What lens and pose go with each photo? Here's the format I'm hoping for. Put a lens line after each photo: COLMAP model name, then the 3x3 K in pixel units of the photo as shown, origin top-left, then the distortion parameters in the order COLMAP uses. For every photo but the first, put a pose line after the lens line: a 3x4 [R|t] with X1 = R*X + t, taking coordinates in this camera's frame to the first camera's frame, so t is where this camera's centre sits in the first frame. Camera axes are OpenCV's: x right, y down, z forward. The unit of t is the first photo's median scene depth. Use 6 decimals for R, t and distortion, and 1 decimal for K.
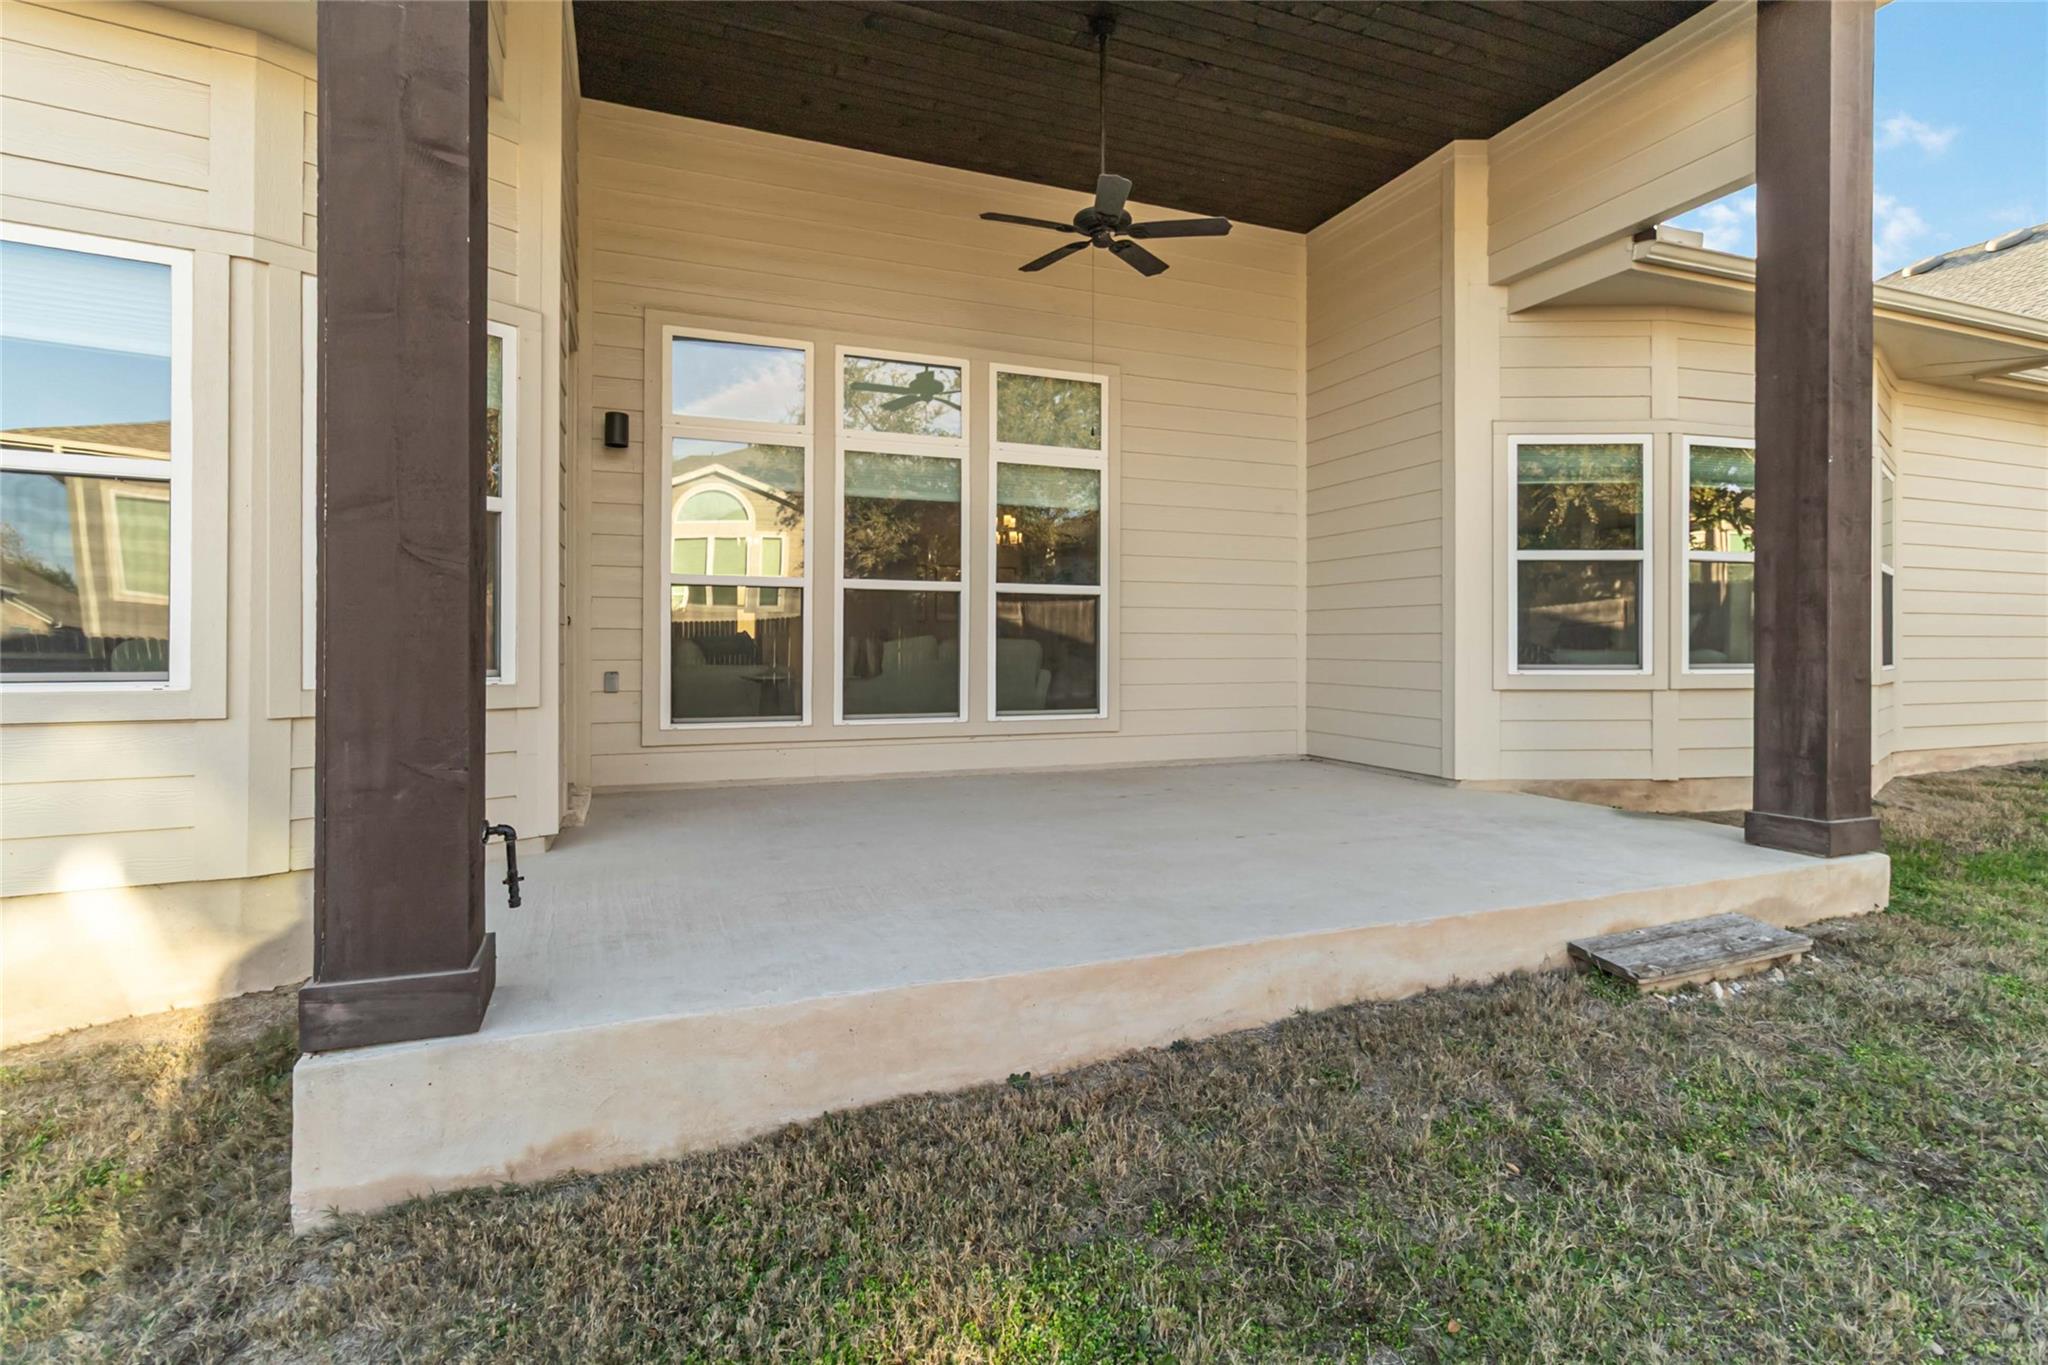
lens RADIAL K [[970.1, 0, 1035.3], [0, 970.1, 647.5], [0, 0, 1]] dist [0.001842, 0.000672]
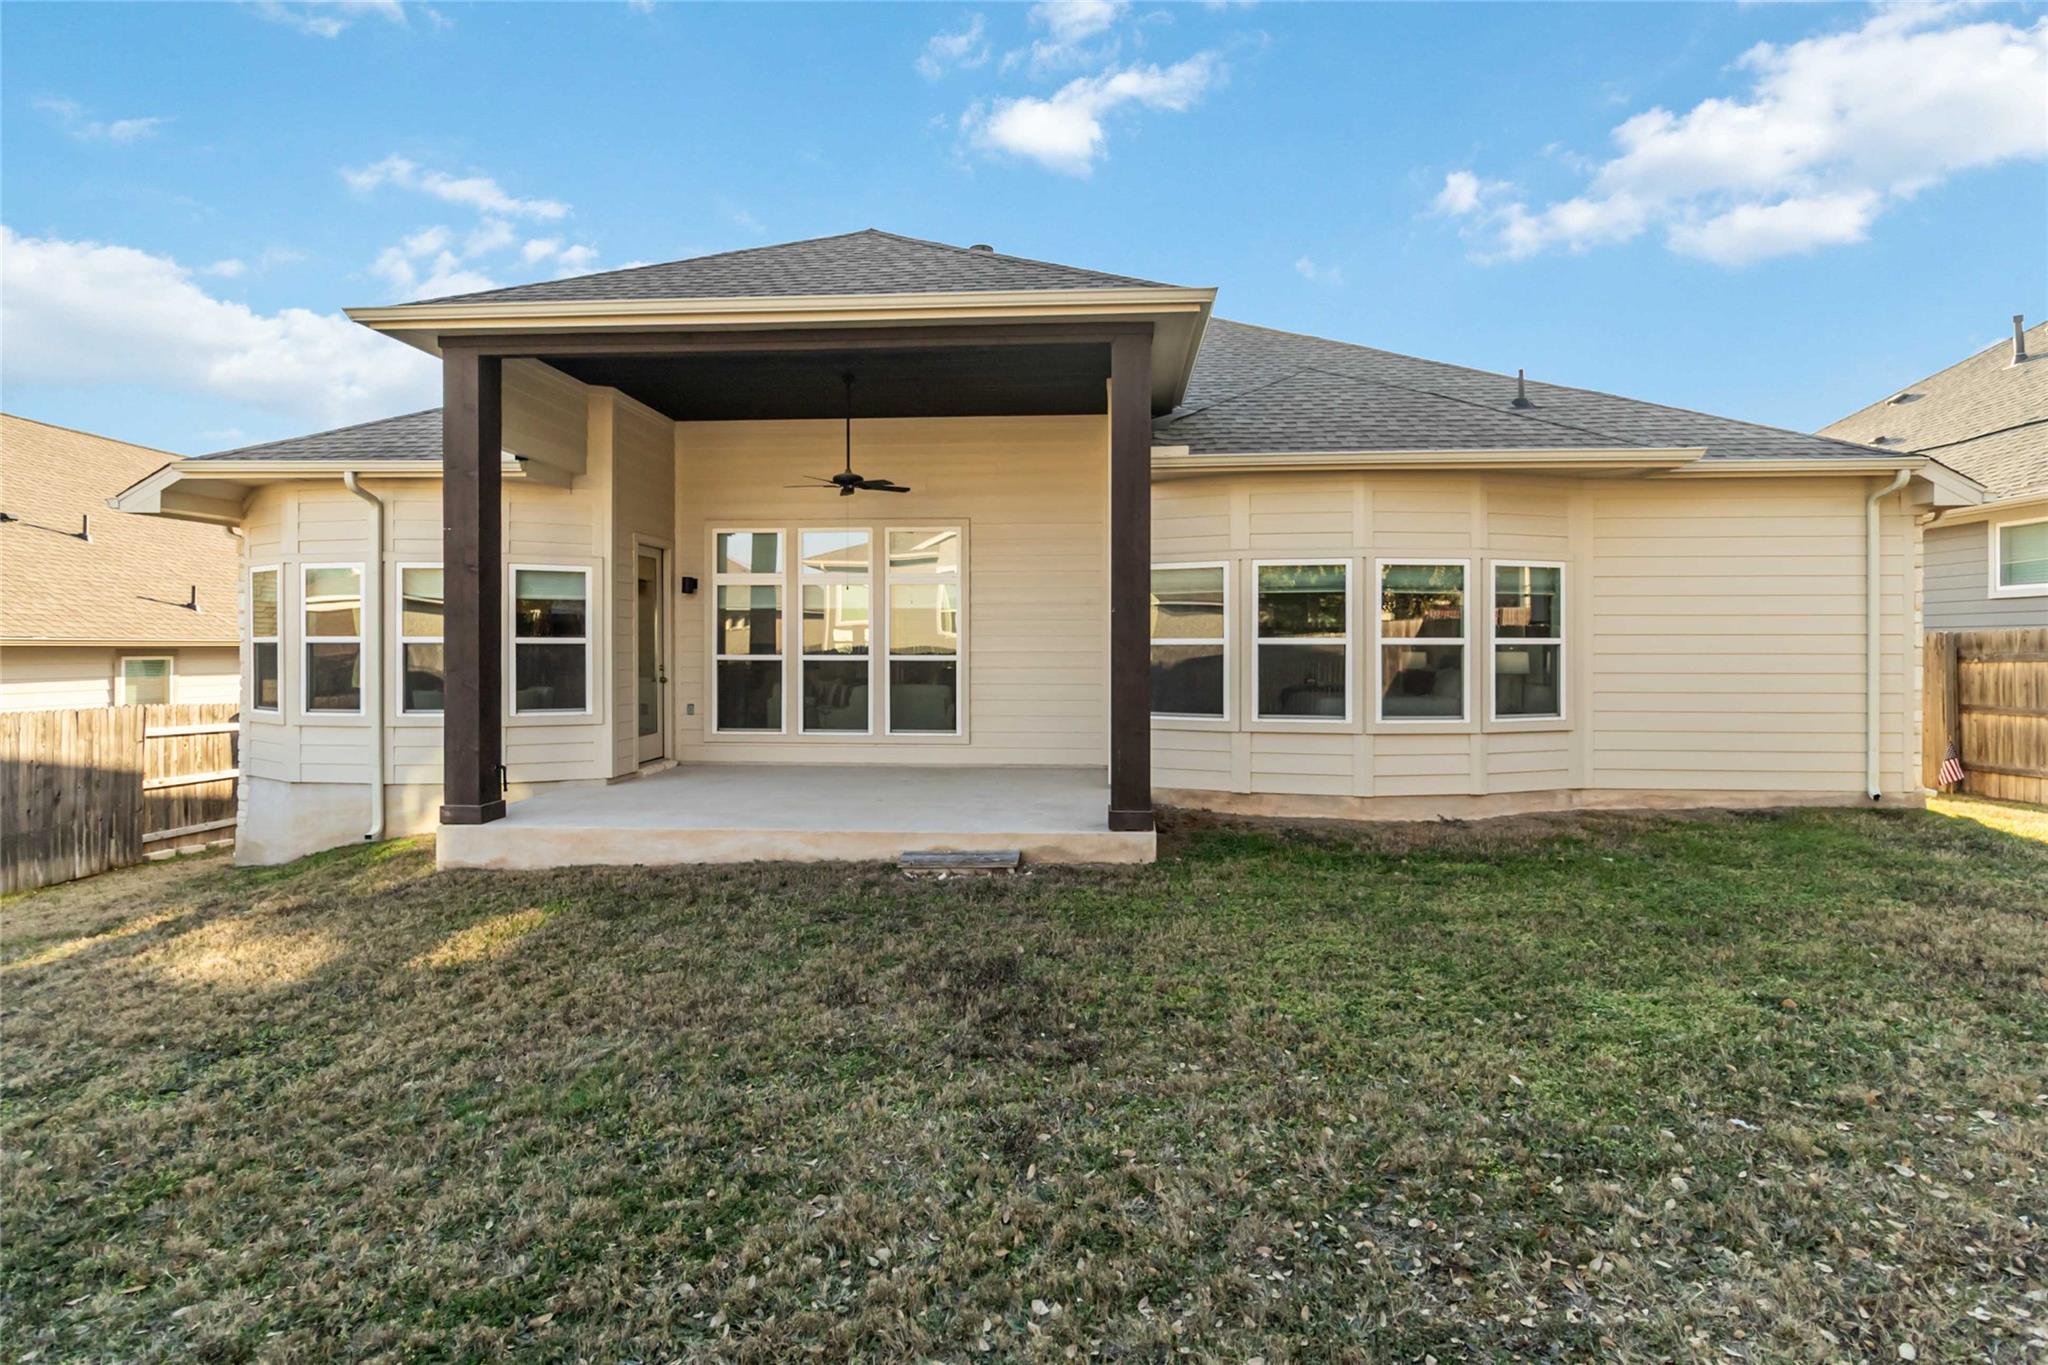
lens RADIAL K [[970.1, 0, 1035.3], [0, 970.1, 647.5], [0, 0, 1]] dist [0.001842, 0.000672]
pose [[0.899314, -0.000716, -0.437303, 1.003004], [0.000696, 1.000000, -0.000206, -0.083414], [0.437303, -0.000119, 0.899314, -0.458936]]
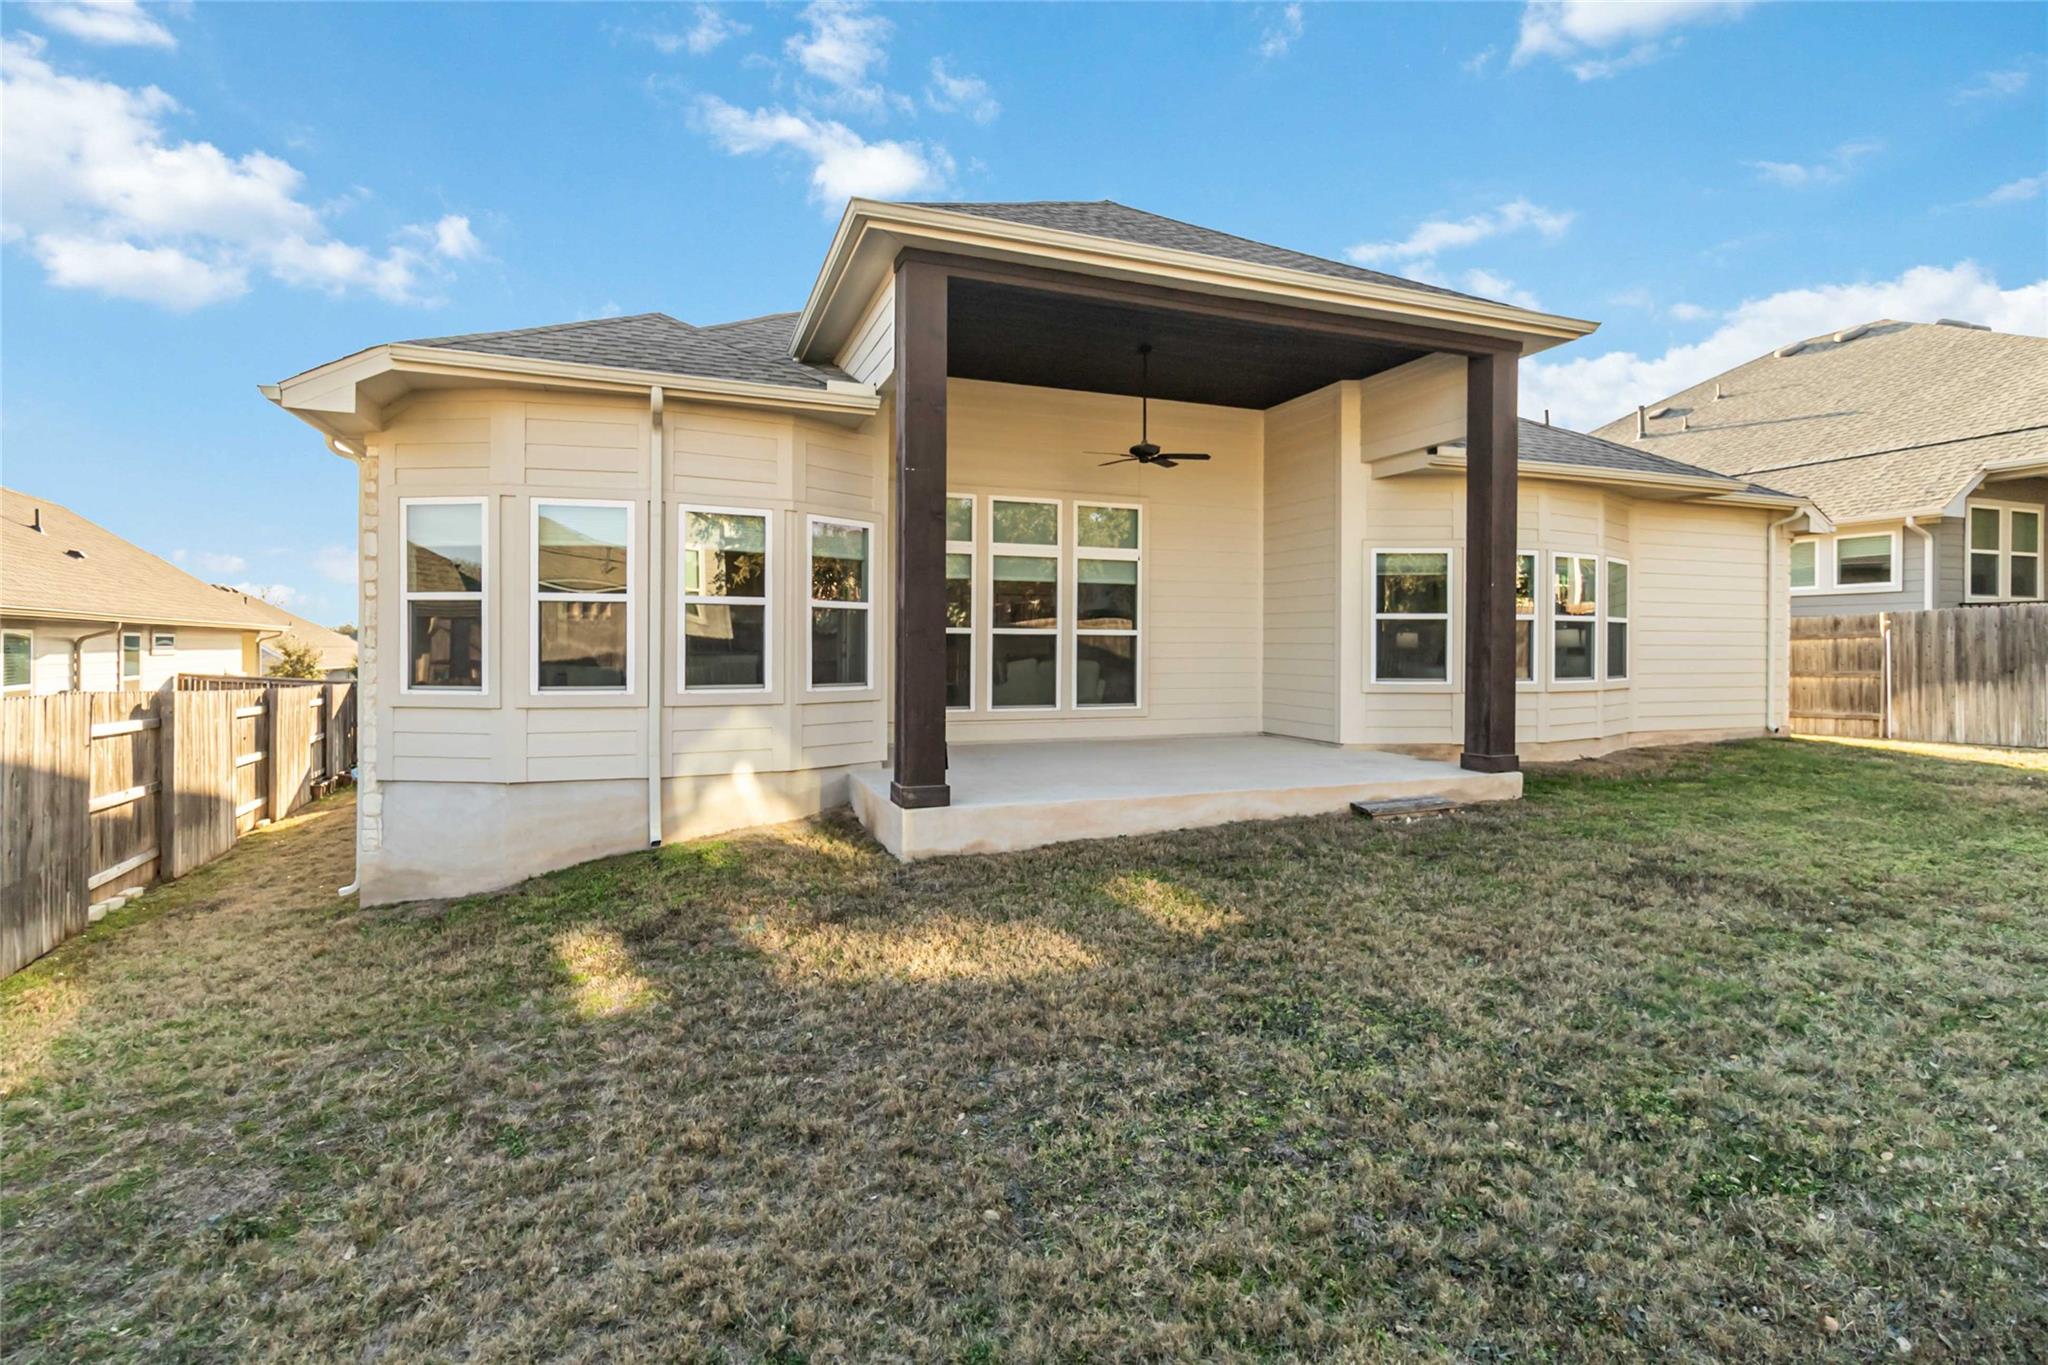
lens RADIAL K [[986.2, 0, 1032.1], [0, 986.2, 641.6], [0, 0, 1]] dist [0.001594, 0.000283]
pose [[0.999941, 0.003013, -0.010412, -0.107338], [-0.003055, 0.999987, -0.004037, -0.038932], [0.010400, 0.004068, 0.999938, -0.780491]]
